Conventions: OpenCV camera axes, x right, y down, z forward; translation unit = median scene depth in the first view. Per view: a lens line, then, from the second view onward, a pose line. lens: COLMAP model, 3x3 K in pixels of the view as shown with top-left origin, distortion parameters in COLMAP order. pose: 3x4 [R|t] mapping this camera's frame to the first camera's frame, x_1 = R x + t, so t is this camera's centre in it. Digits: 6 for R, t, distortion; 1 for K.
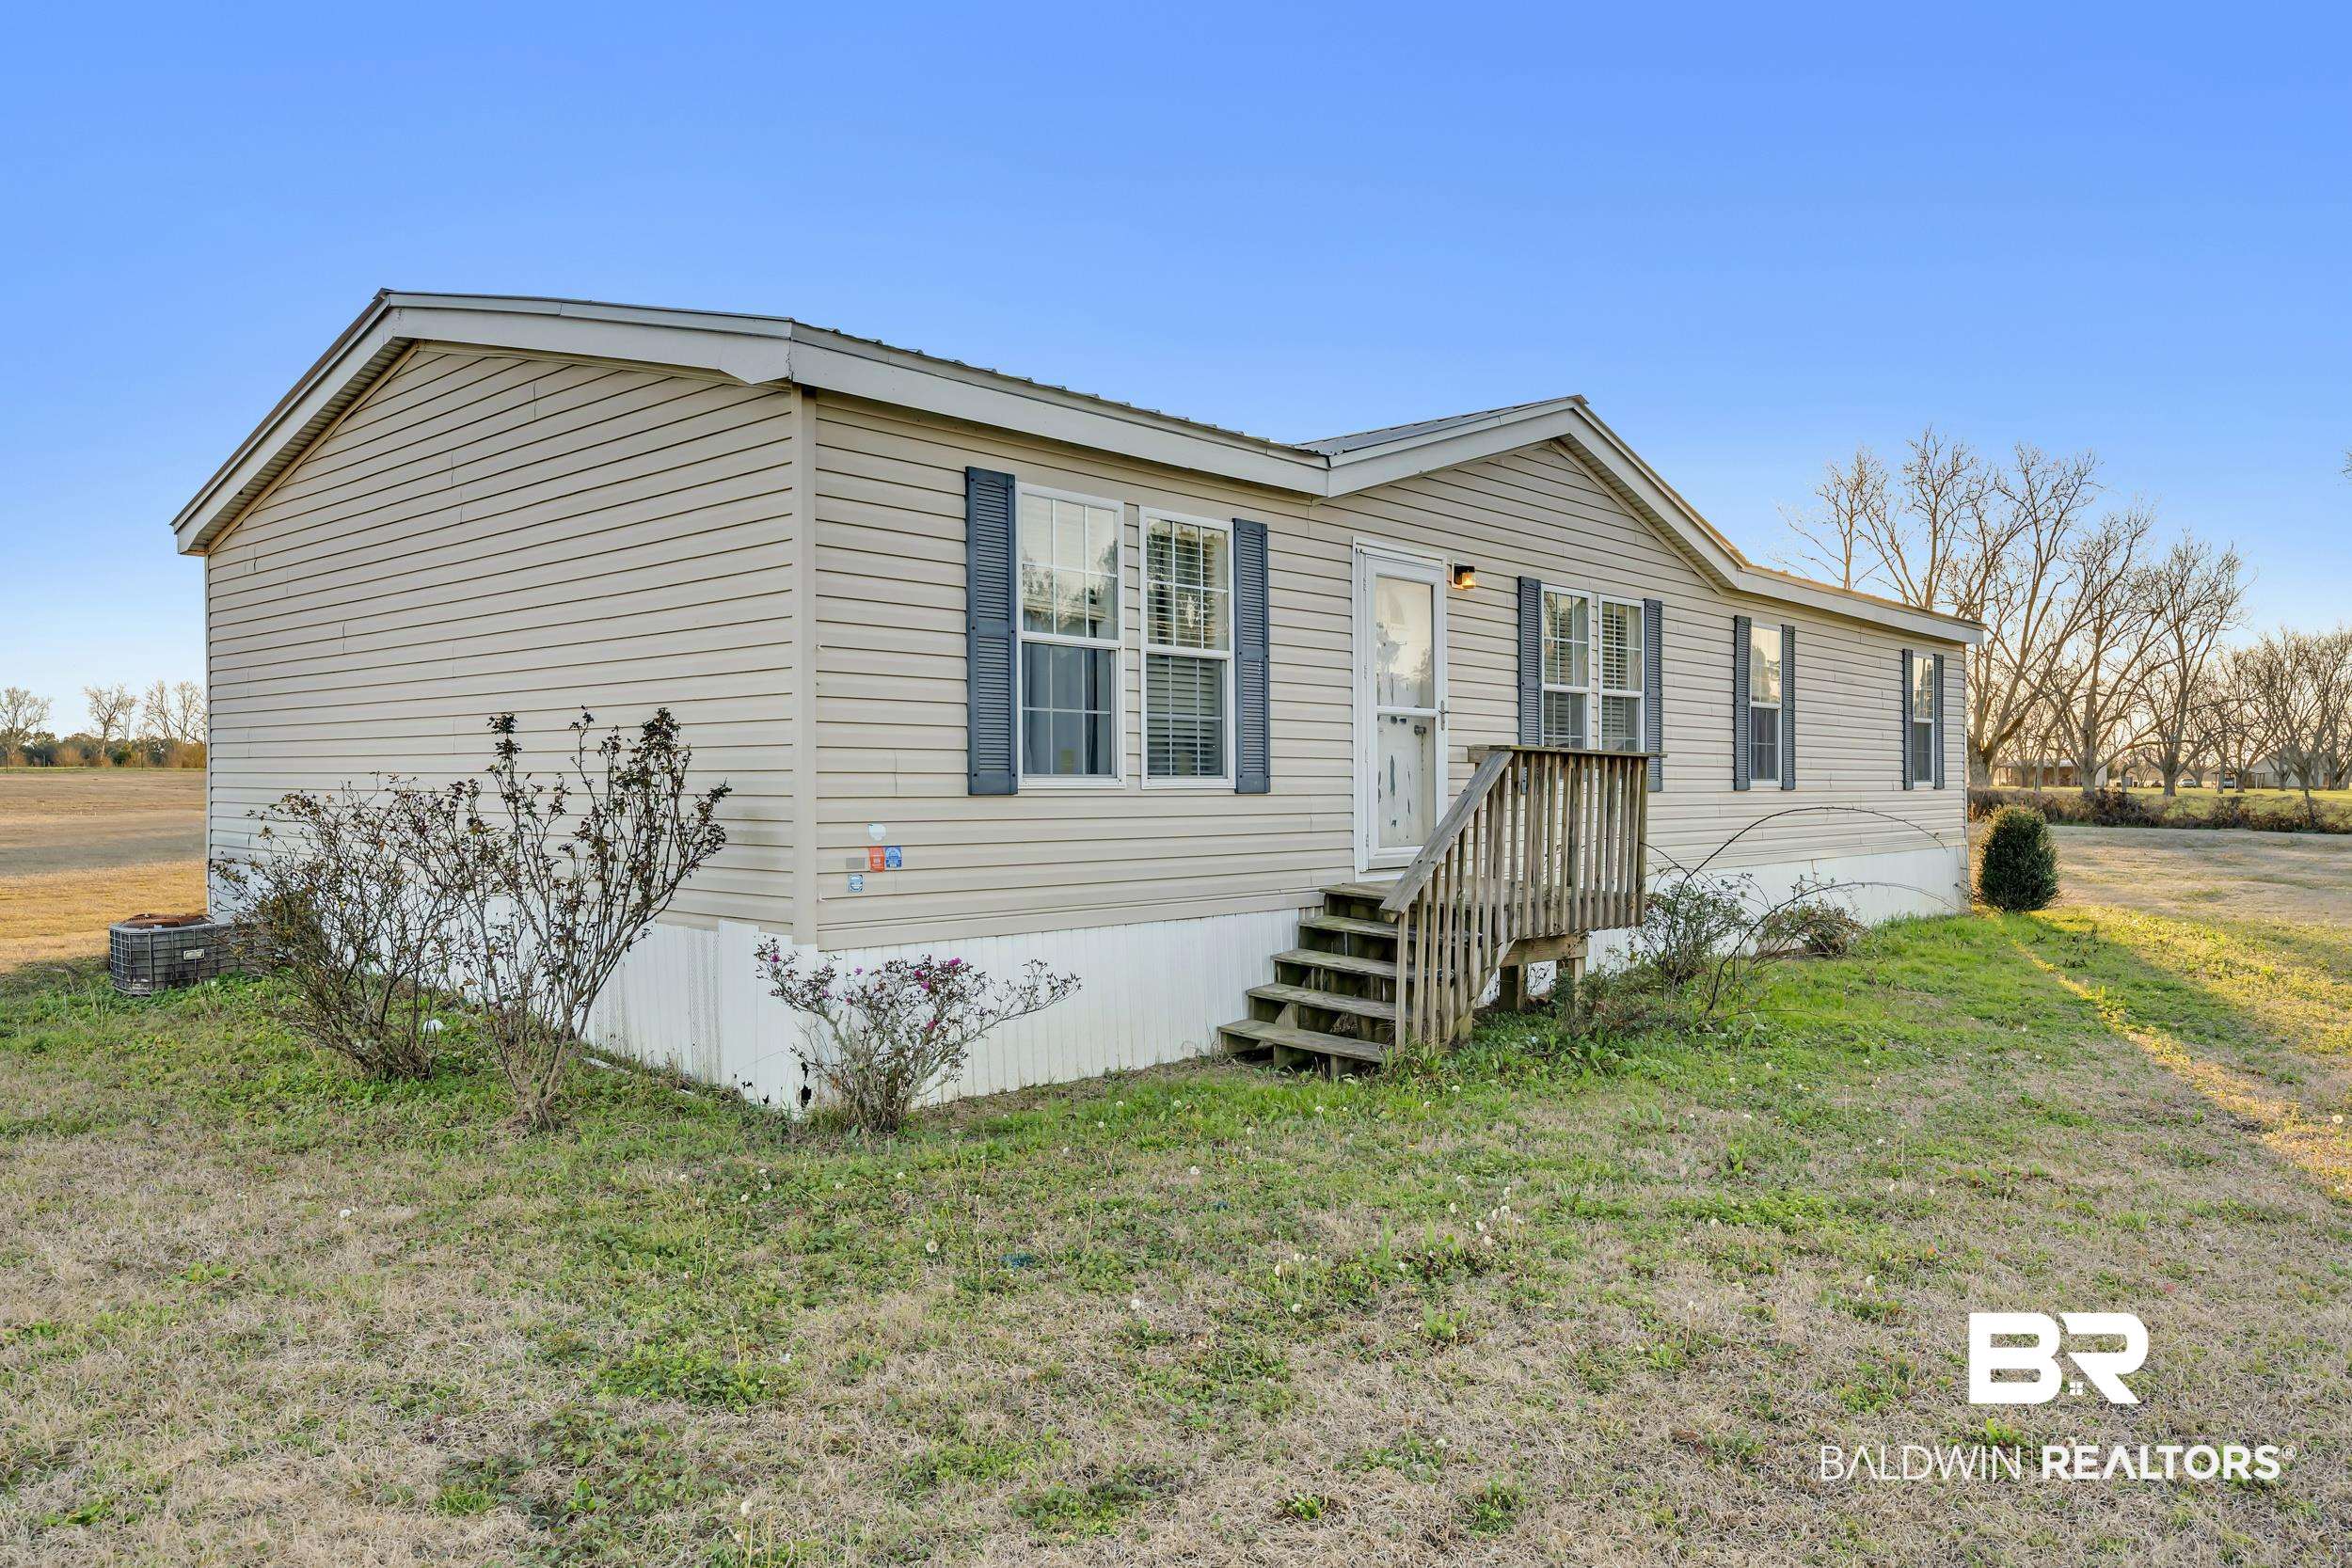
lens RADIAL K [[1589.3, 0, 1171.9], [0, 1589.3, 814.6], [0, 0, 1]] dist [-0.000394, -0.000010]
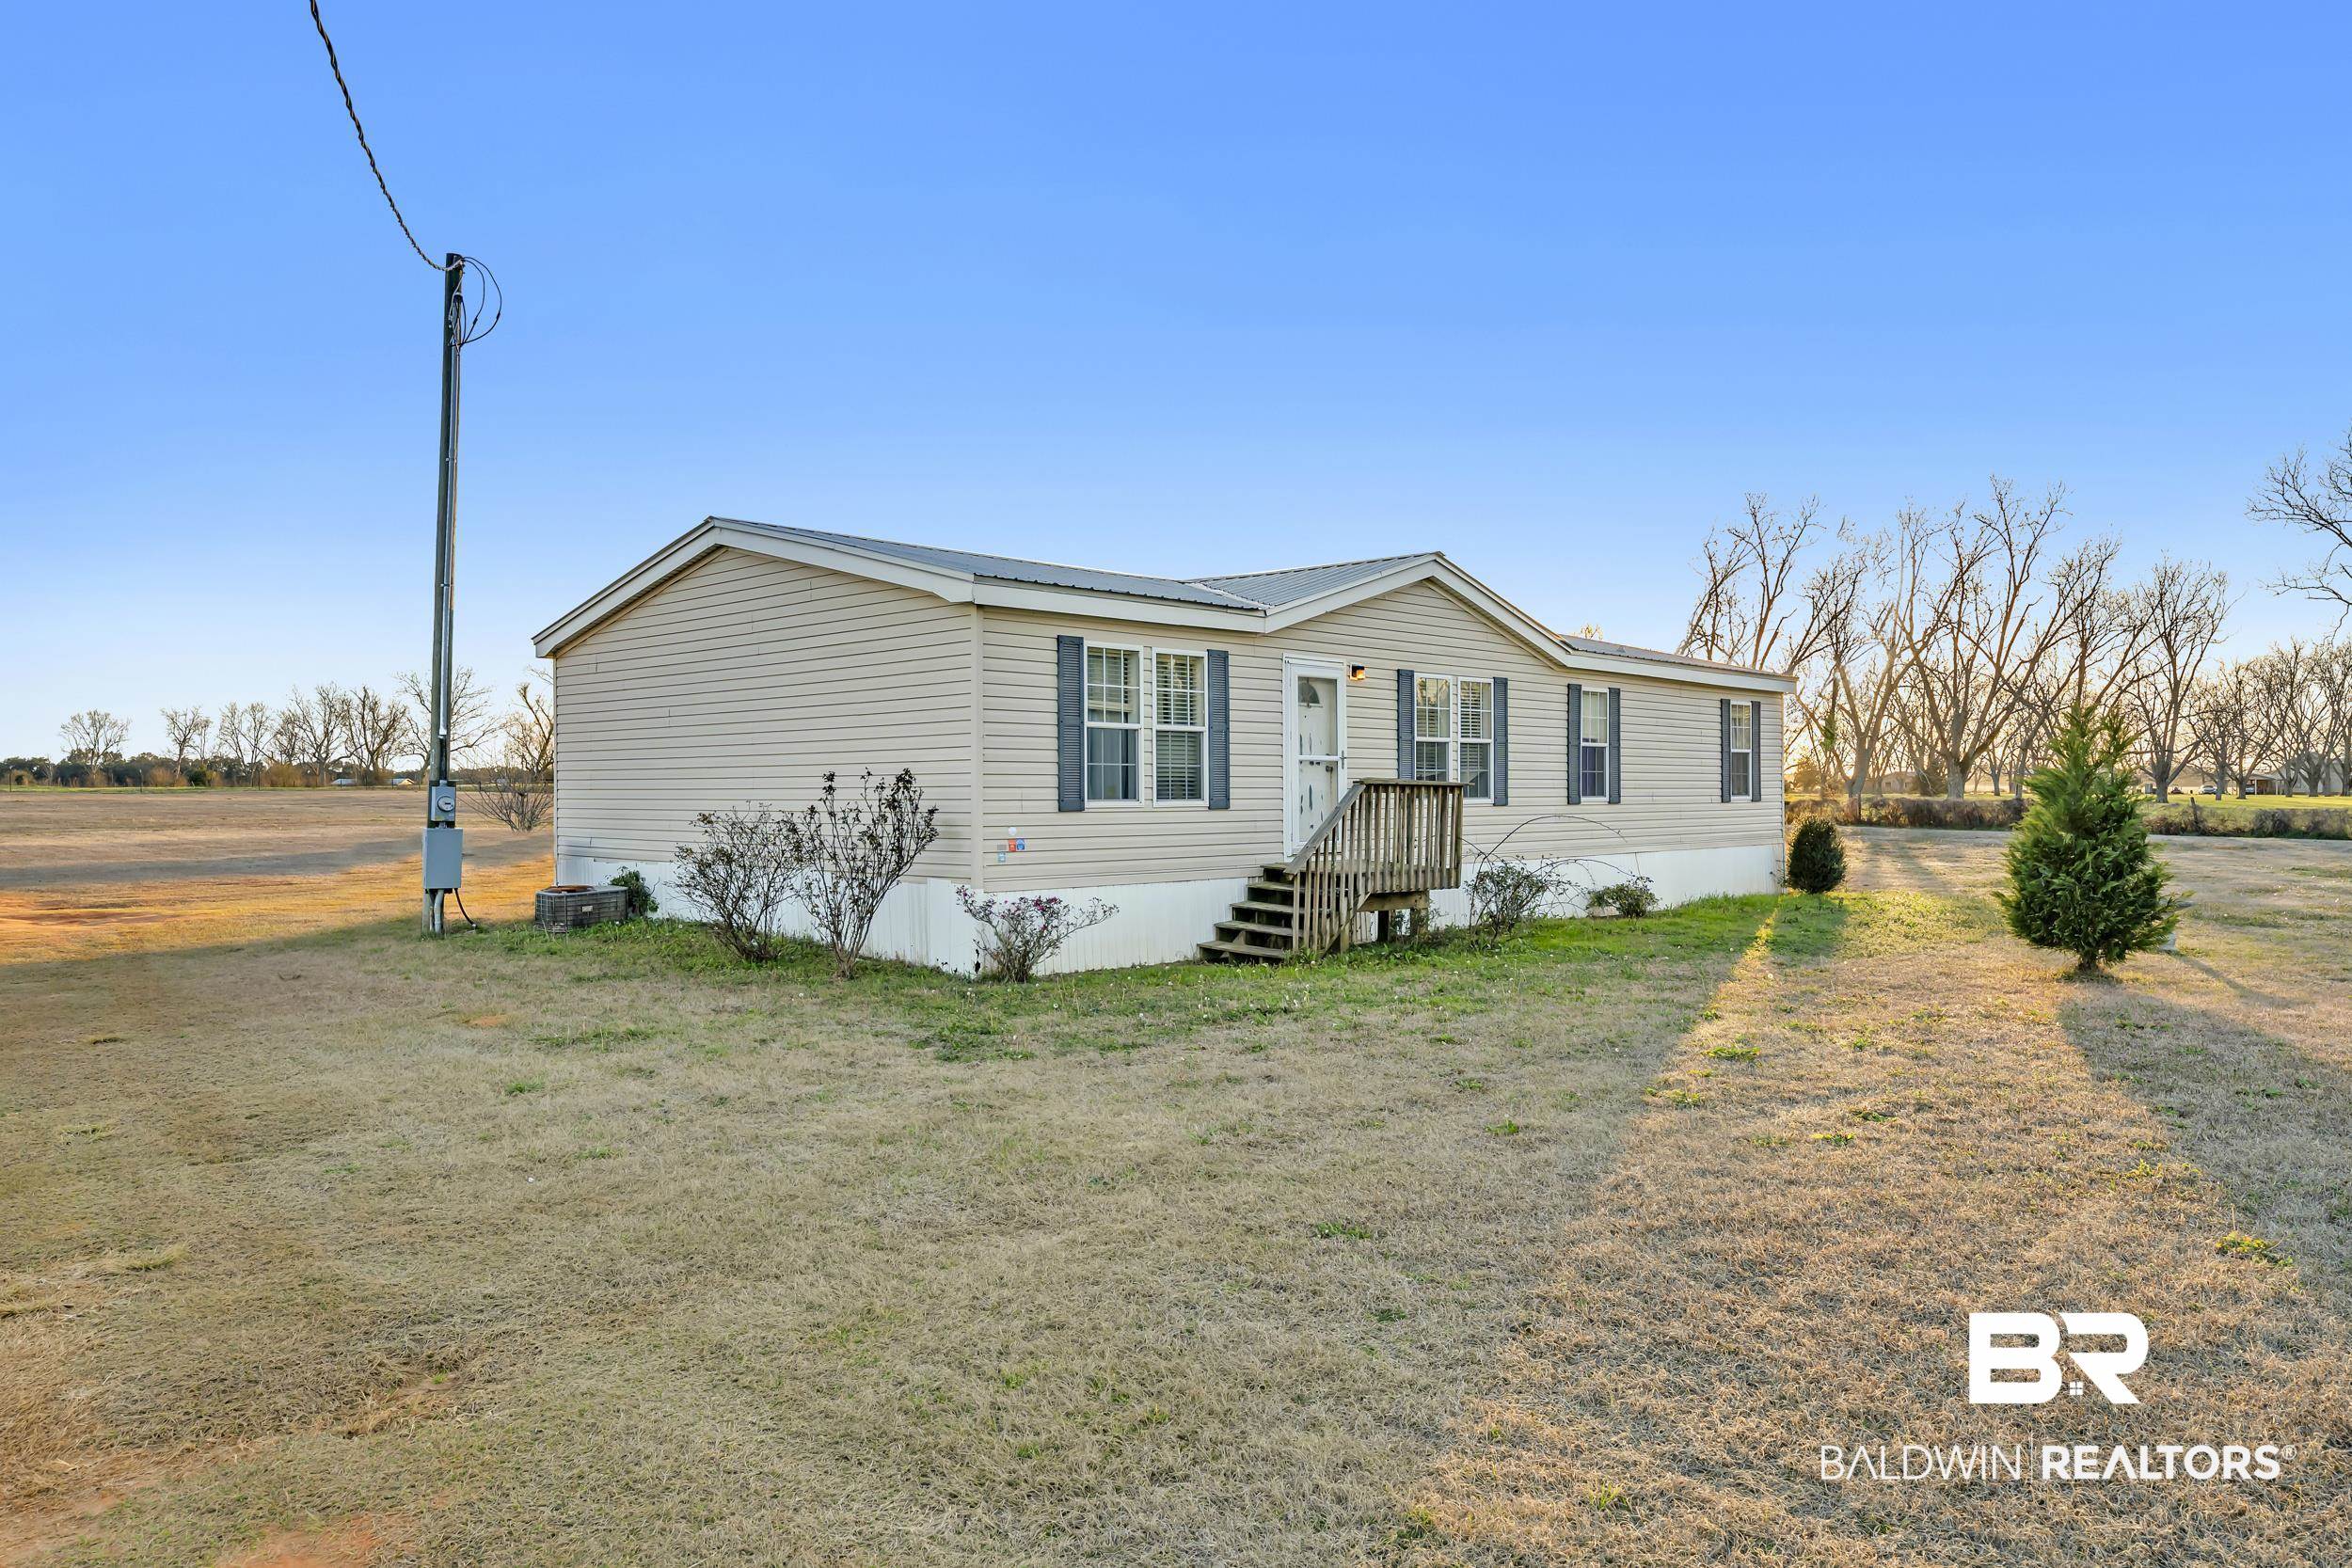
lens RADIAL K [[1589.3, 0, 1171.9], [0, 1589.3, 814.6], [0, 0, 1]] dist [-0.000394, -0.000010]
pose [[0.999769, -0.002020, -0.021387, 0.043704], [0.001919, 0.999987, -0.004729, 0.000537], [0.021396, 0.004686, 0.999760, -0.851858]]
